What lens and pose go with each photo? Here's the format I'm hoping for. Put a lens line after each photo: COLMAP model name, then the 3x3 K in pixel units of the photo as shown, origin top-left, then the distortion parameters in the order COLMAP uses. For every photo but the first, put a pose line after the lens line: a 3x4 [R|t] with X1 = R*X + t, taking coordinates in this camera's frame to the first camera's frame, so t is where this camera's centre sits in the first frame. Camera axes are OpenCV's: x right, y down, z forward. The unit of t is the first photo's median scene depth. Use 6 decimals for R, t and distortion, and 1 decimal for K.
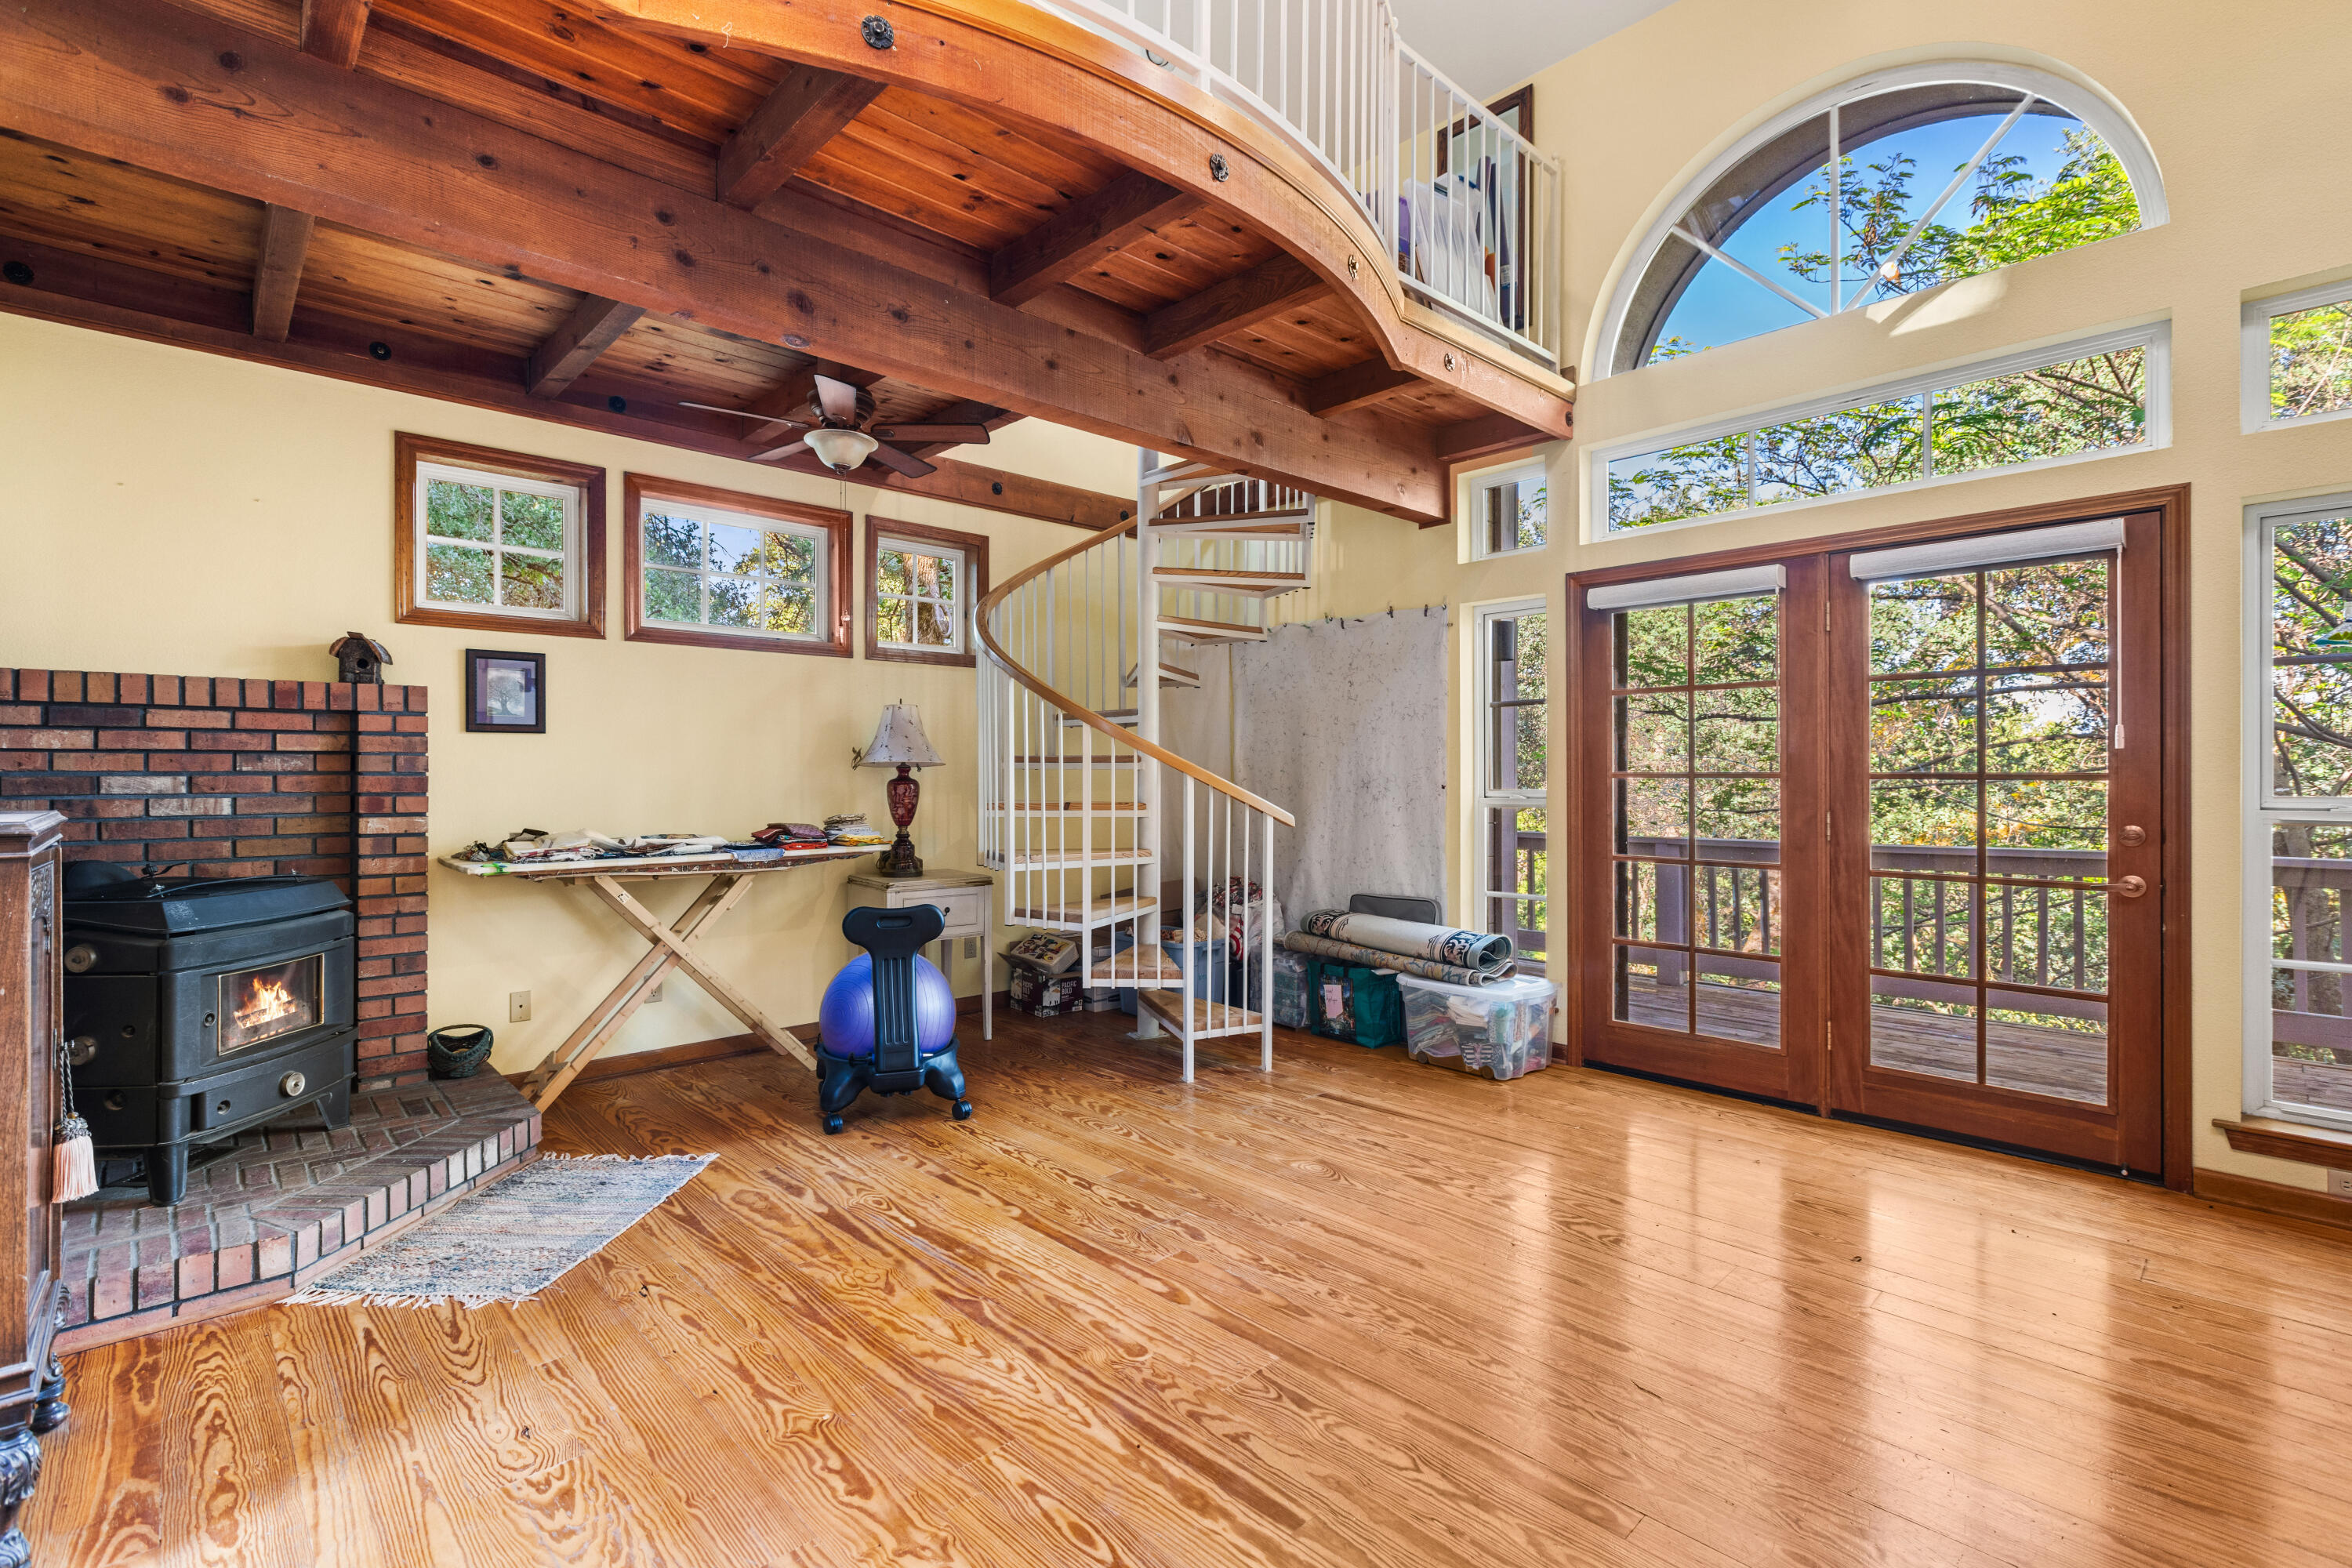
lens RADIAL K [[1061.1, 0, 1176.6], [0, 1061.1, 774.8], [0, 0, 1]] dist [0.003370, -0.001090]
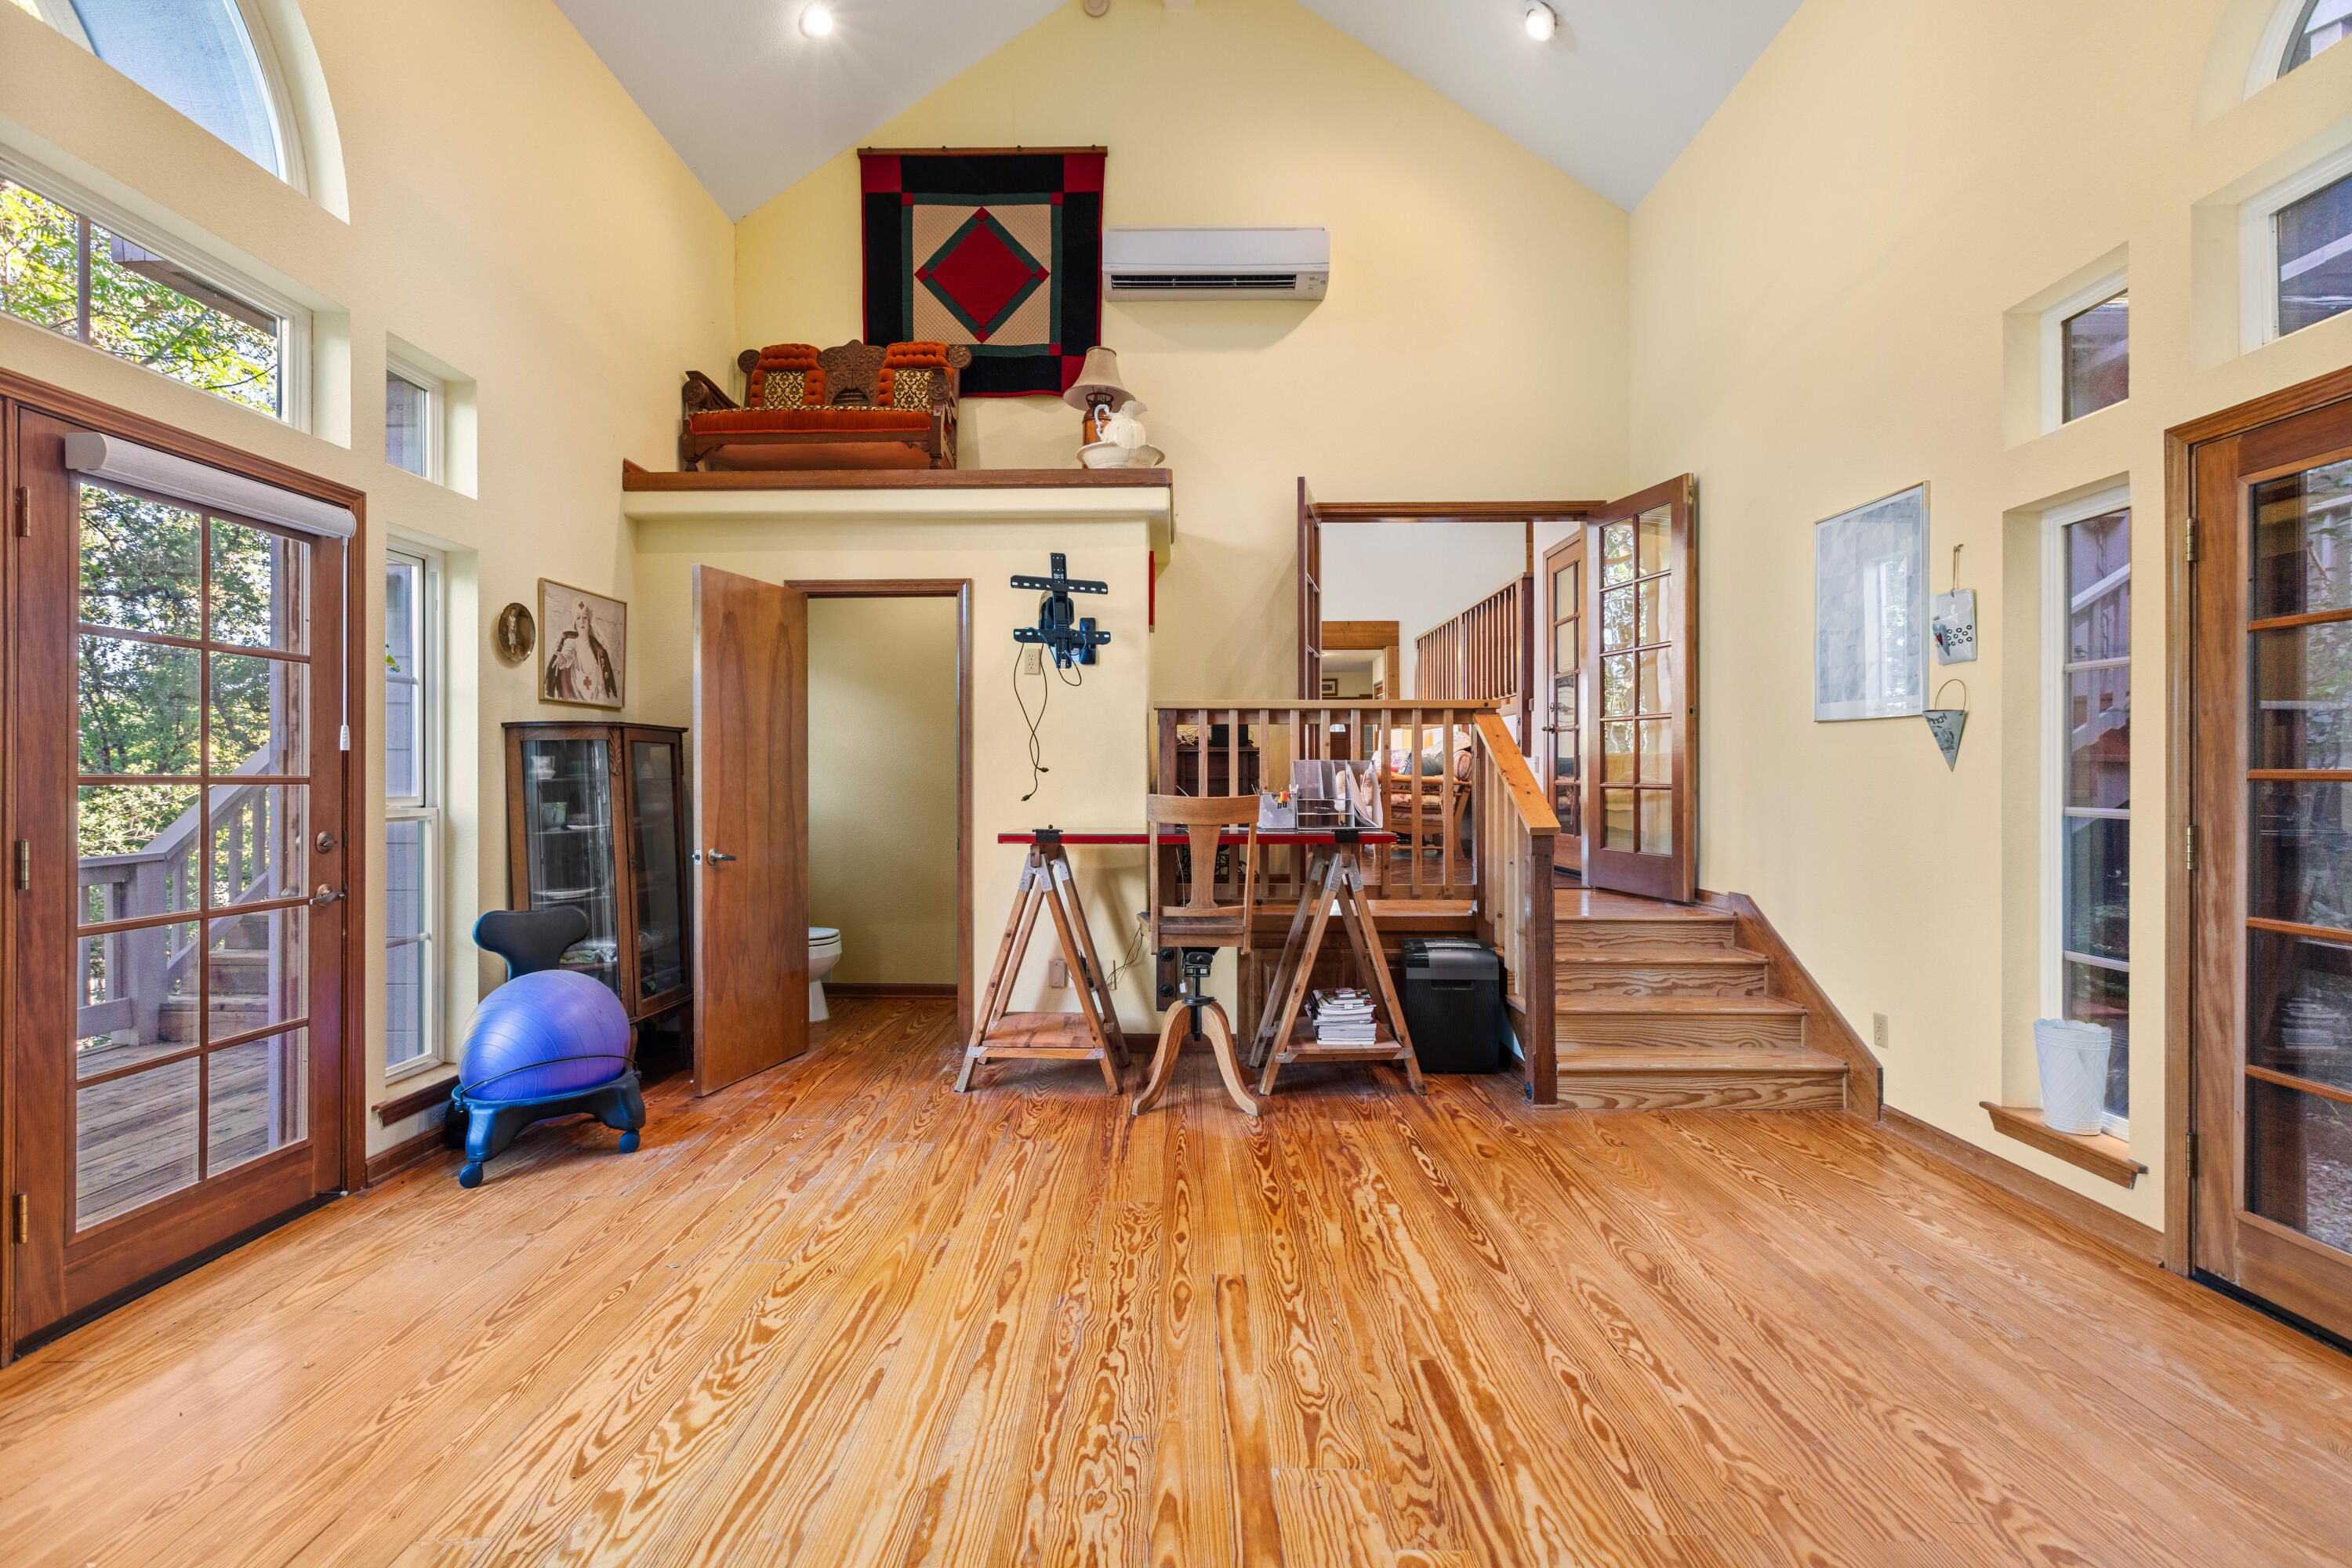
lens RADIAL K [[1061.1, 0, 1169.0], [0, 1061.1, 780.1], [0, 0, 1]] dist [0.003370, -0.001090]
pose [[-0.717255, -0.000662, 0.696810, -0.271336], [0.002678, 0.999990, 0.003707, 0.001946], [-0.696805, 0.004524, -0.717246, 1.047538]]
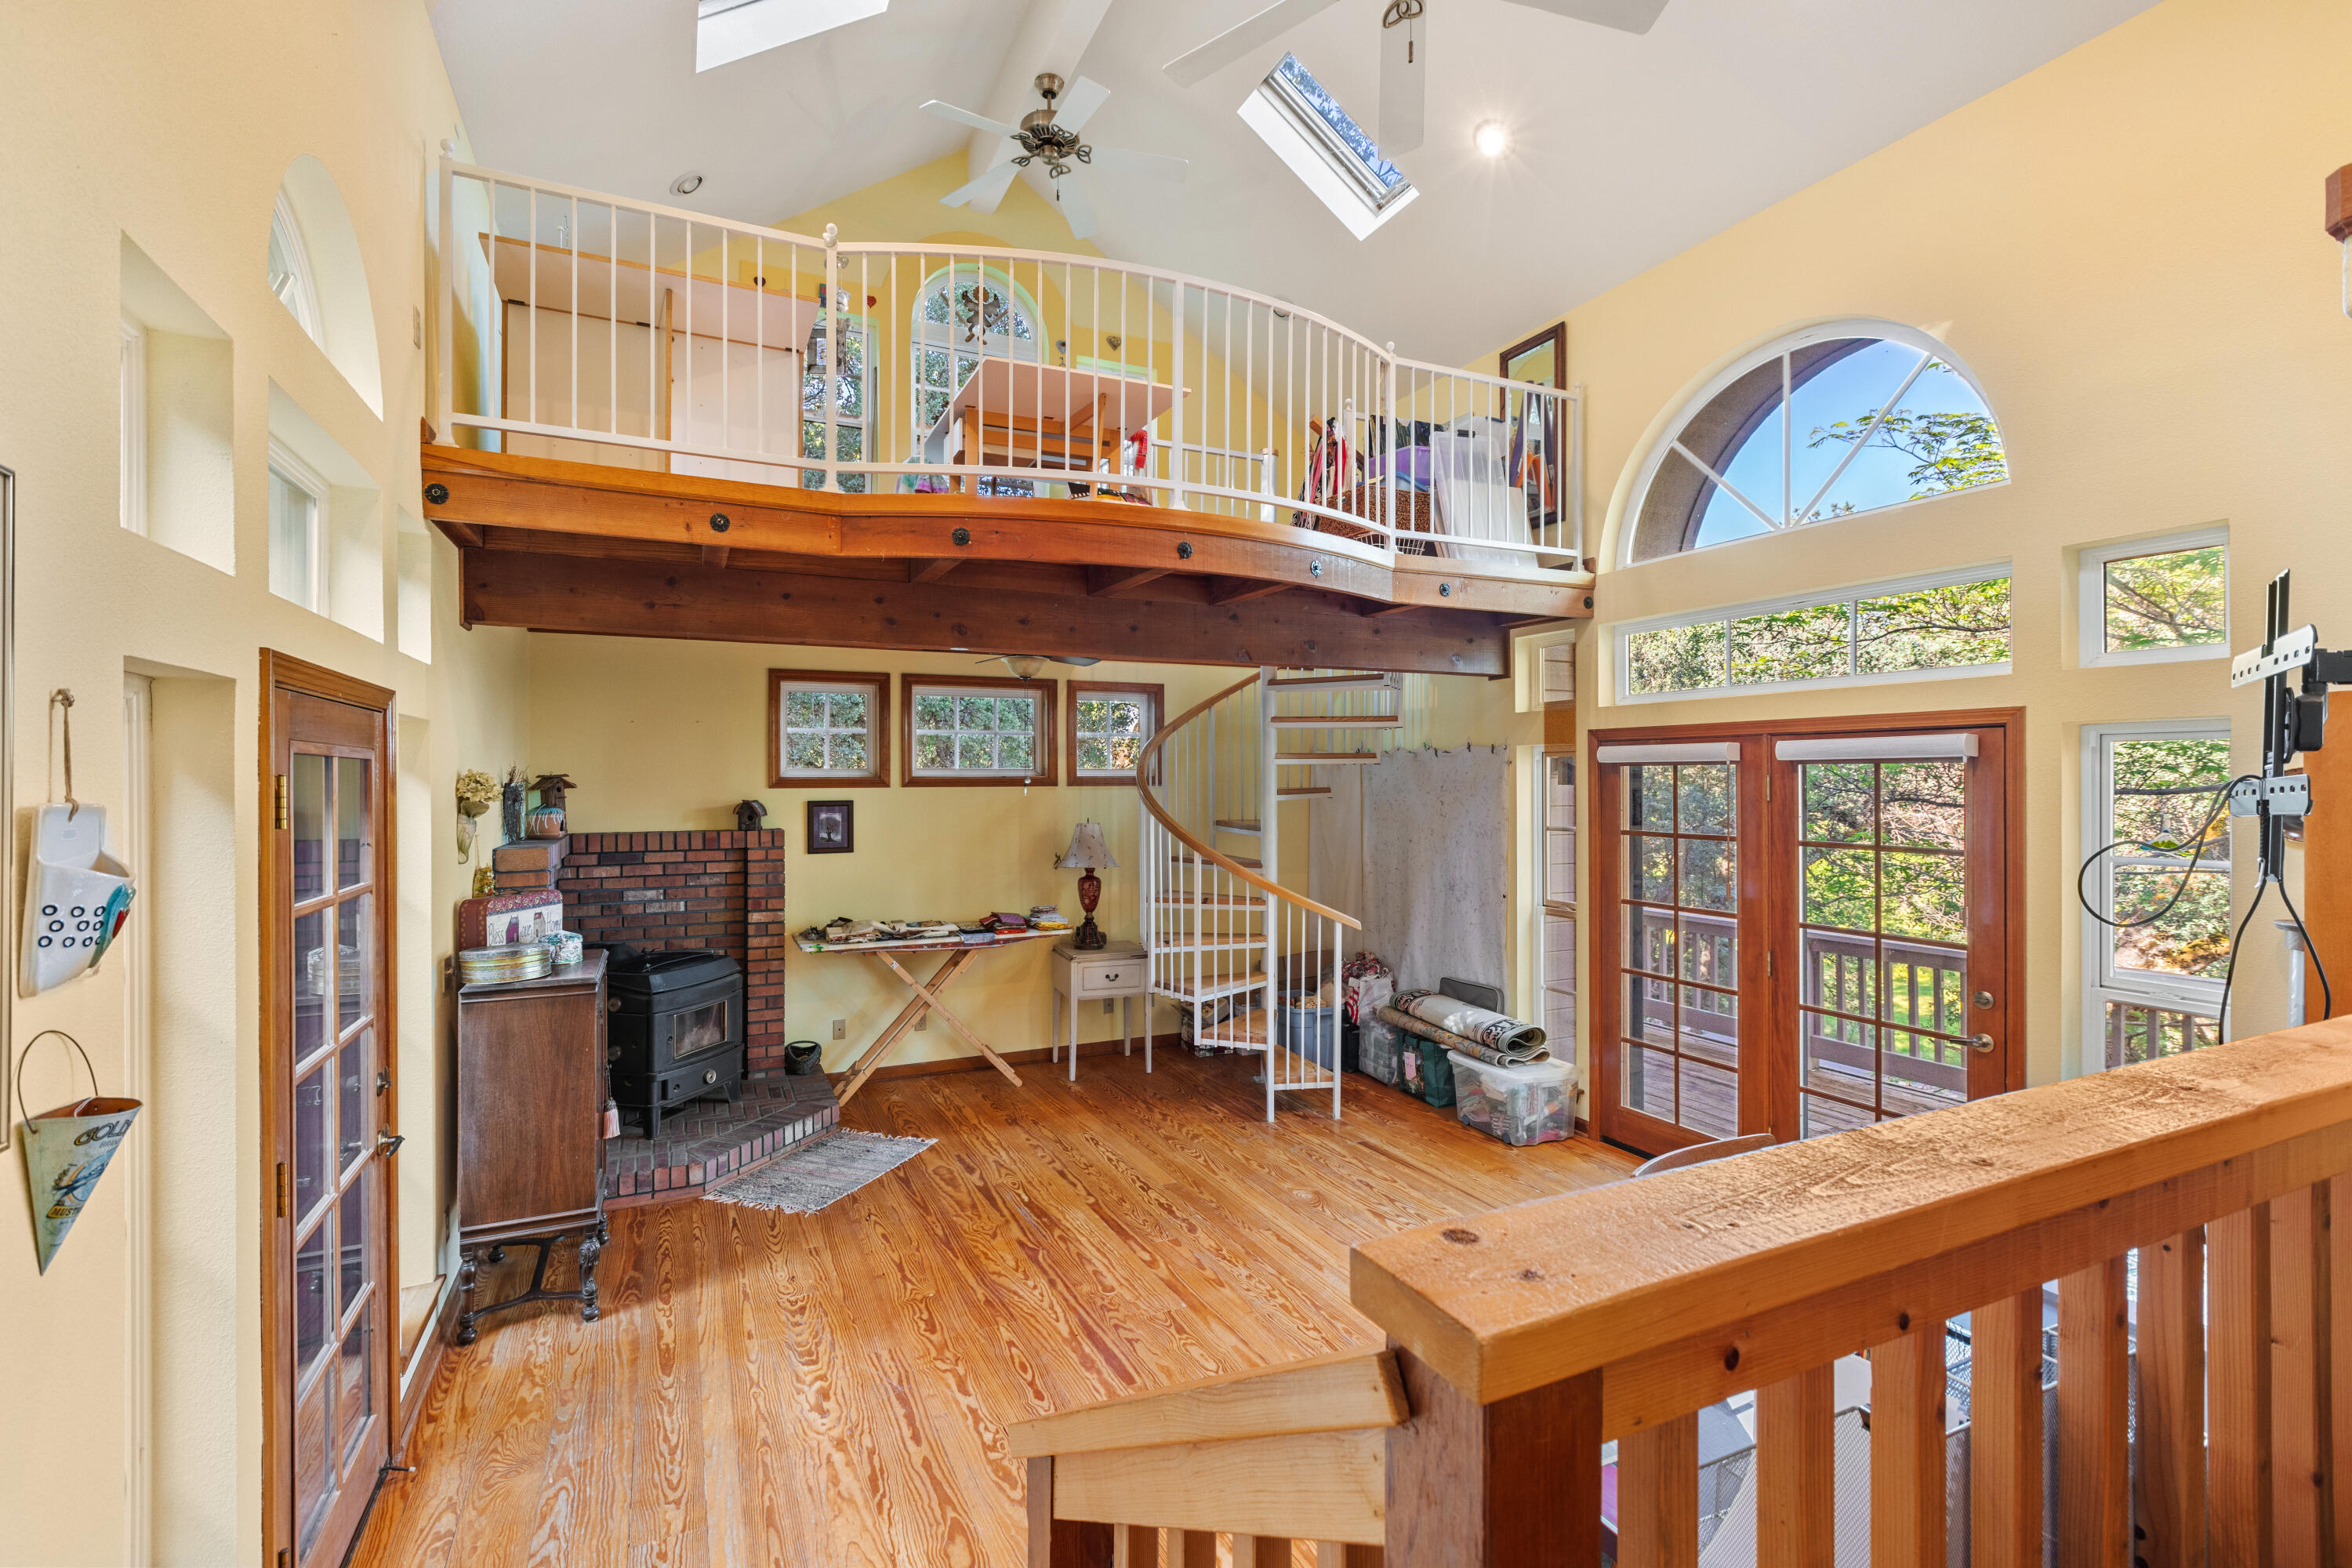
lens RADIAL K [[1061.1, 0, 1181.9], [0, 1061.1, 779.2], [0, 0, 1]] dist [0.003370, -0.001090]
pose [[0.951622, 0.001900, -0.307266, 0.375645], [-0.000811, 0.999993, 0.003672, -0.173216], [0.307271, -0.003245, 0.951616, -0.358167]]
